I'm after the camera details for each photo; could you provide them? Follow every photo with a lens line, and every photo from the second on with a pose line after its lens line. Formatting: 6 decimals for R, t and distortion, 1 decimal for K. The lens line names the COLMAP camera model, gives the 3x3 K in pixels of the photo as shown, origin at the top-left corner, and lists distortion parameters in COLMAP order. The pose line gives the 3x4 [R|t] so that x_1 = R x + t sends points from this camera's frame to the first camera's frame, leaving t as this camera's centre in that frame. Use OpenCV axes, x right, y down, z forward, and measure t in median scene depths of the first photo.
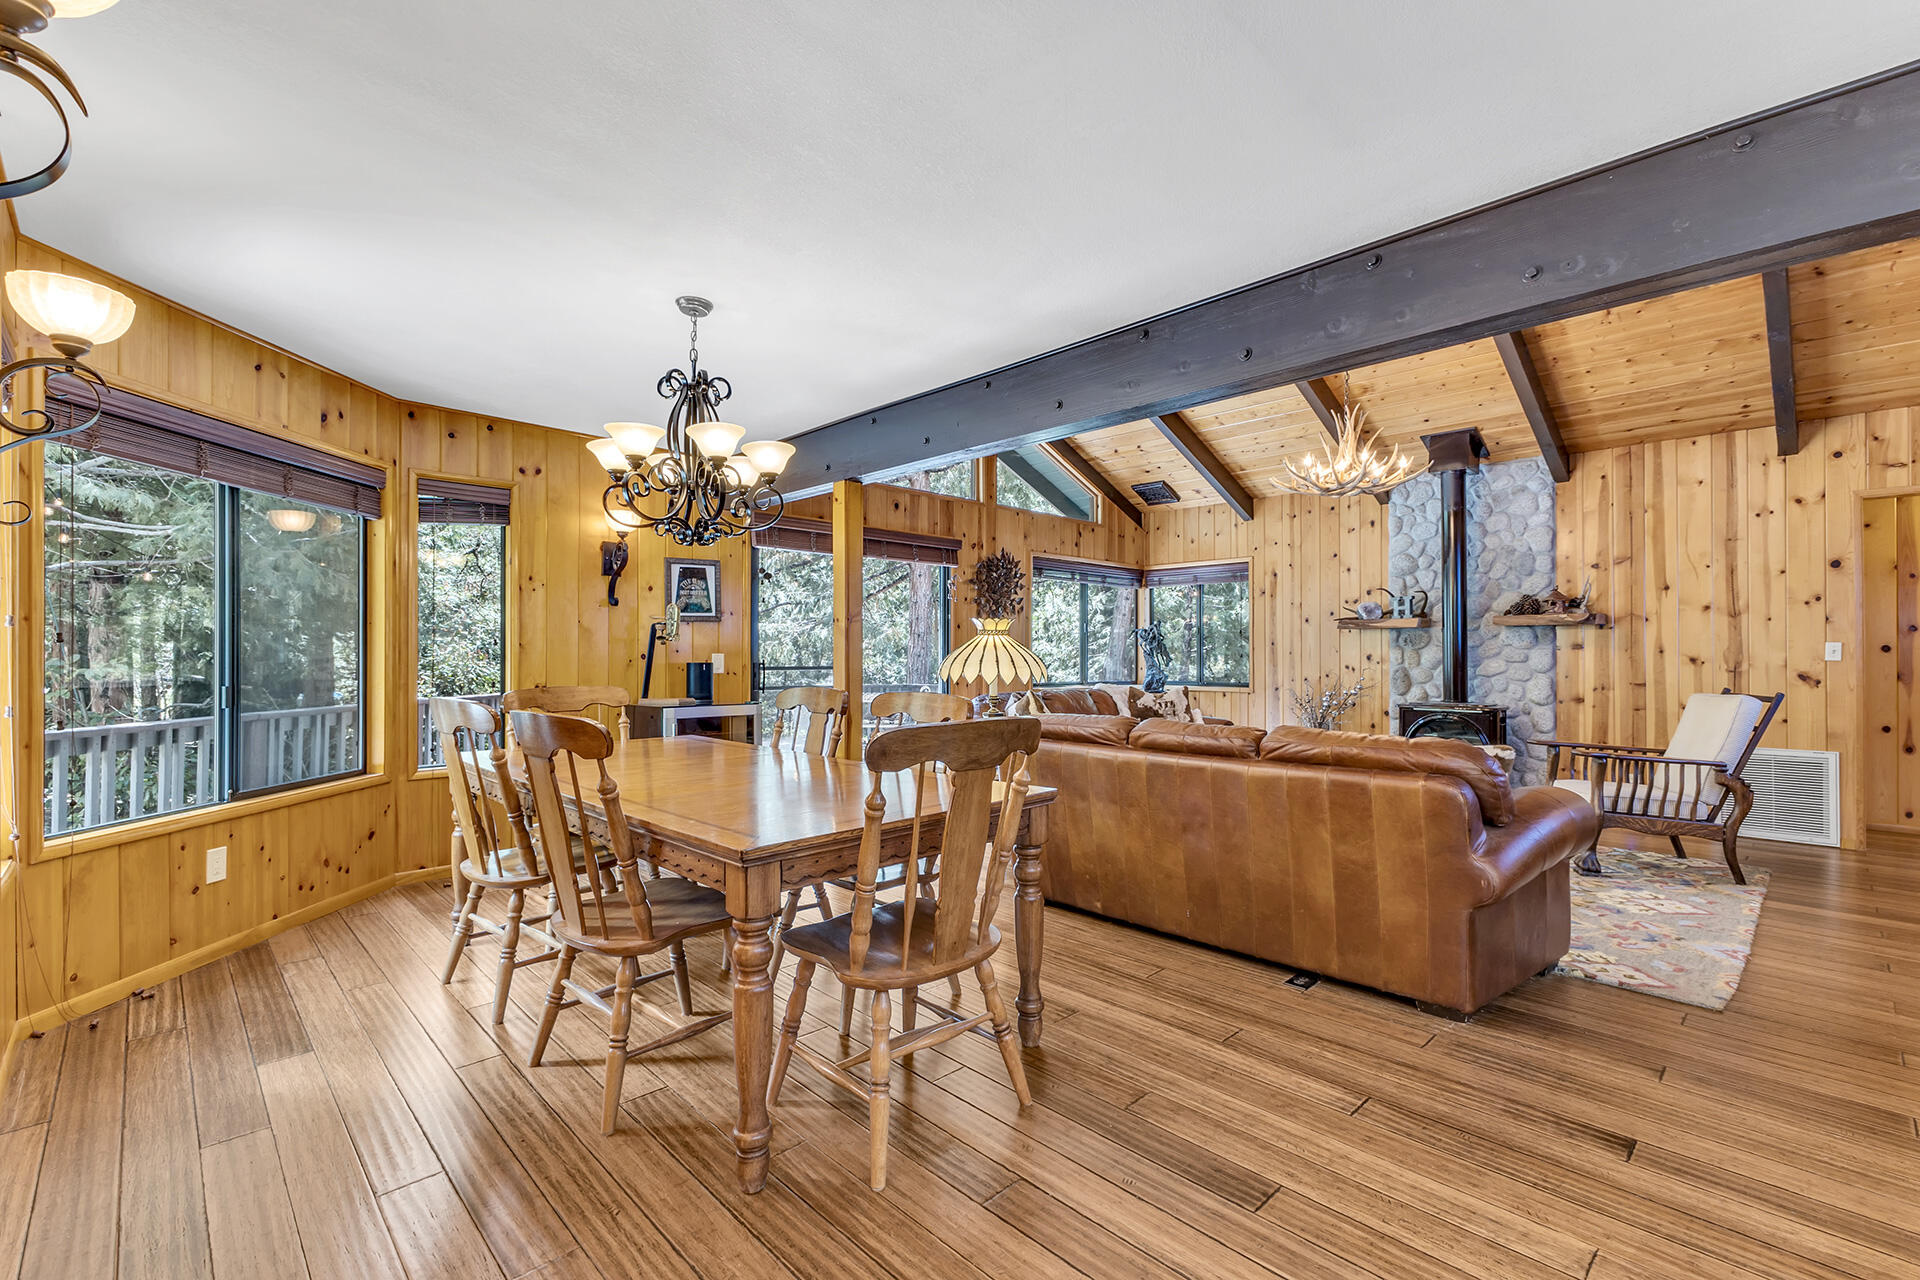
lens RADIAL K [[820.8, 0, 948.1], [0, 820.8, 647.4], [0, 0, 1]] dist [0.001536, 0.000113]
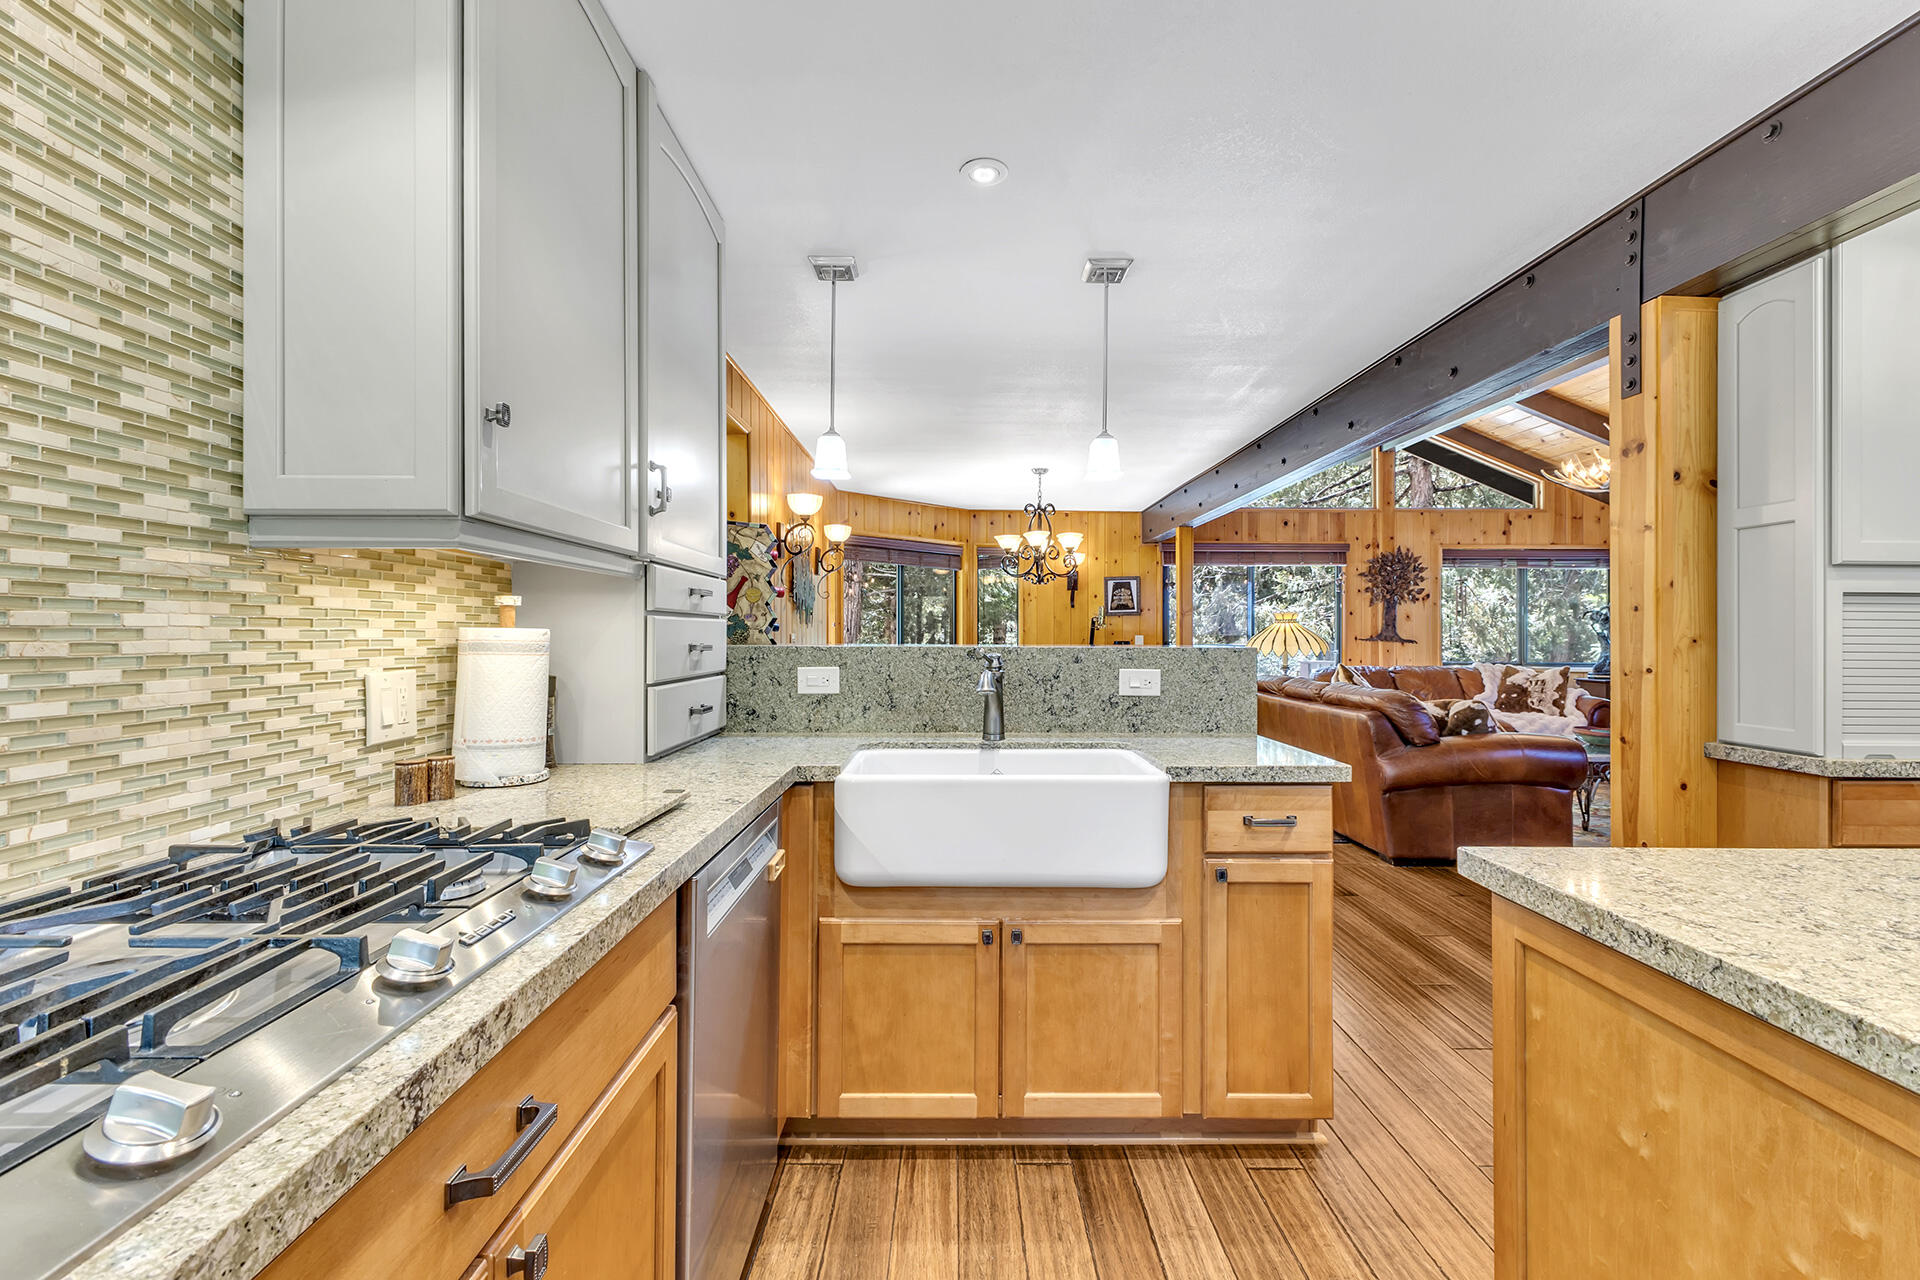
lens RADIAL K [[774.6, 0, 960.0], [0, 774.6, 640.0], [0, 0, 1]] dist [-0.000342, -0.000166]
pose [[0.727688, 0.005250, -0.685889, 0.419518], [0.005259, 0.999899, 0.013233, -0.004018], [0.685889, -0.013237, 0.727586, -0.274721]]
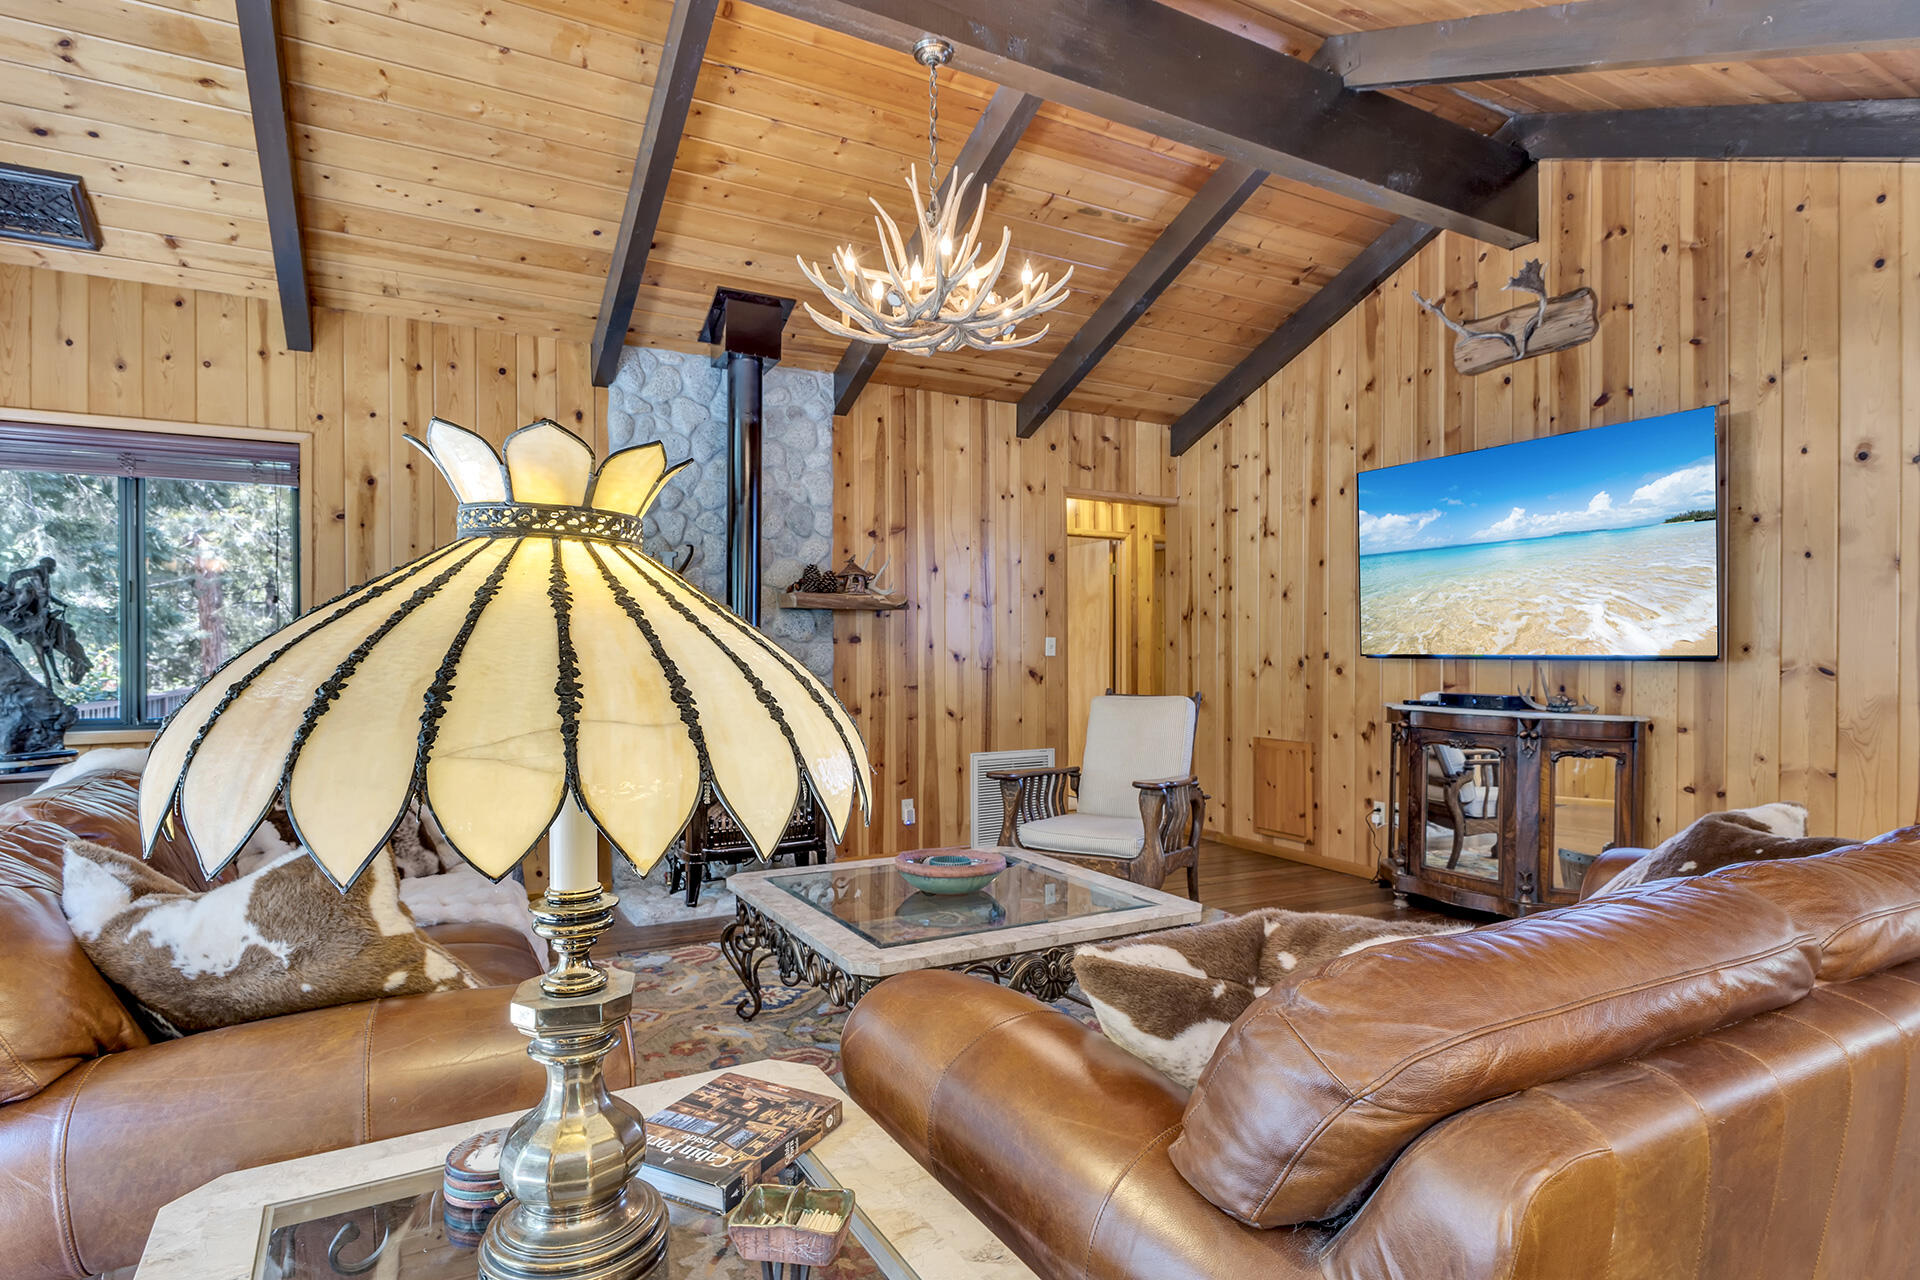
lens RADIAL K [[1019.4, 0, 962.7], [0, 1019.4, 653.2], [0, 0, 1]] dist [-0.001371, -0.002920]
pose [[0.240521, -0.004286, 0.970635, -0.104533], [-0.006824, 0.999958, 0.006106, 0.004952], [-0.970620, -0.008092, 0.240482, 0.640728]]
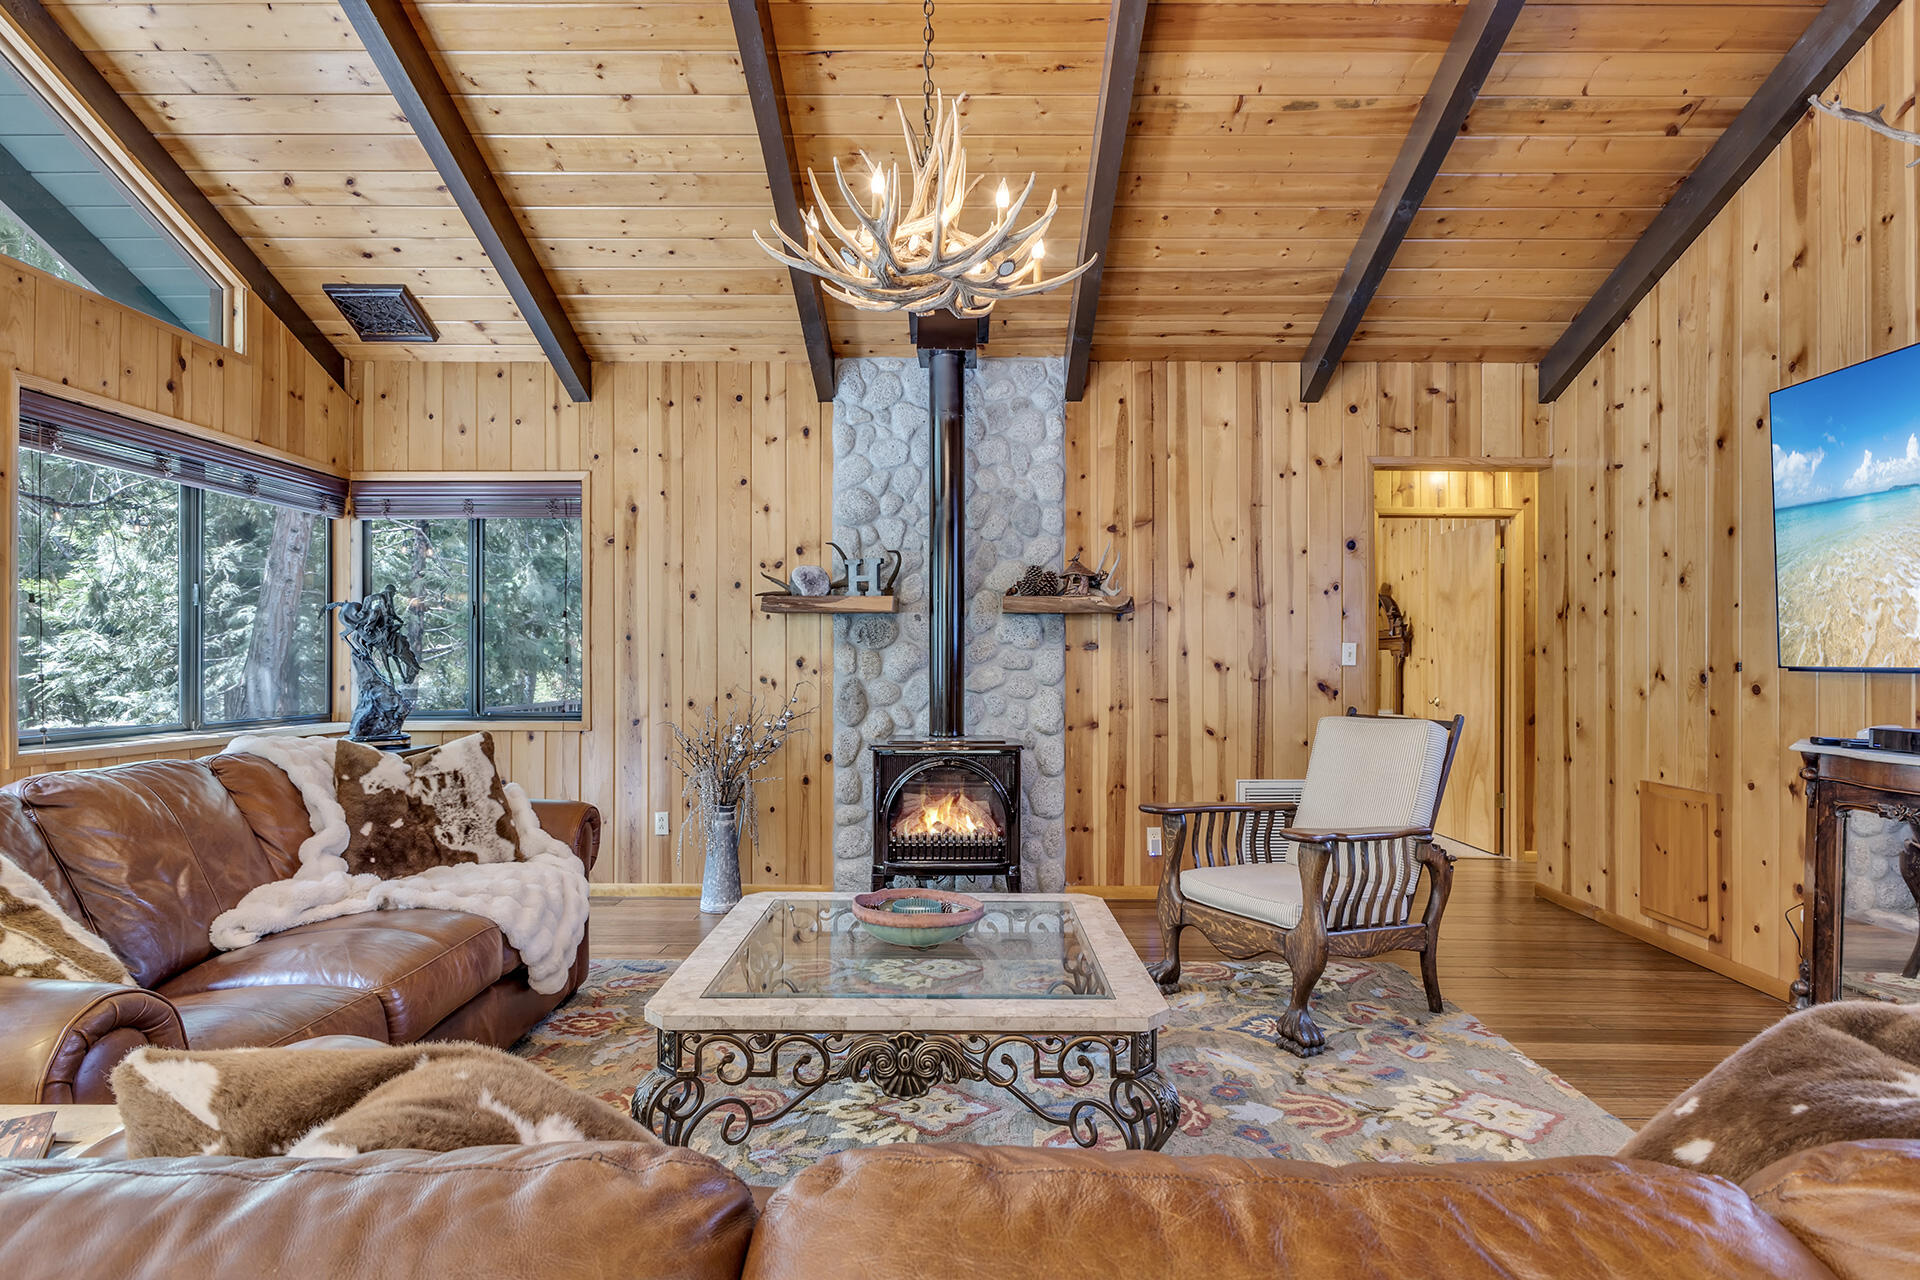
lens RADIAL K [[1019.4, 0, 962.7], [0, 1019.4, 653.2], [0, 0, 1]] dist [-0.001371, -0.002920]
pose [[0.687615, 0.003837, 0.726066, 0.077253], [-0.006343, 0.999980, 0.000723, 0.004685], [-0.726048, -0.005102, 0.687625, 0.468204]]
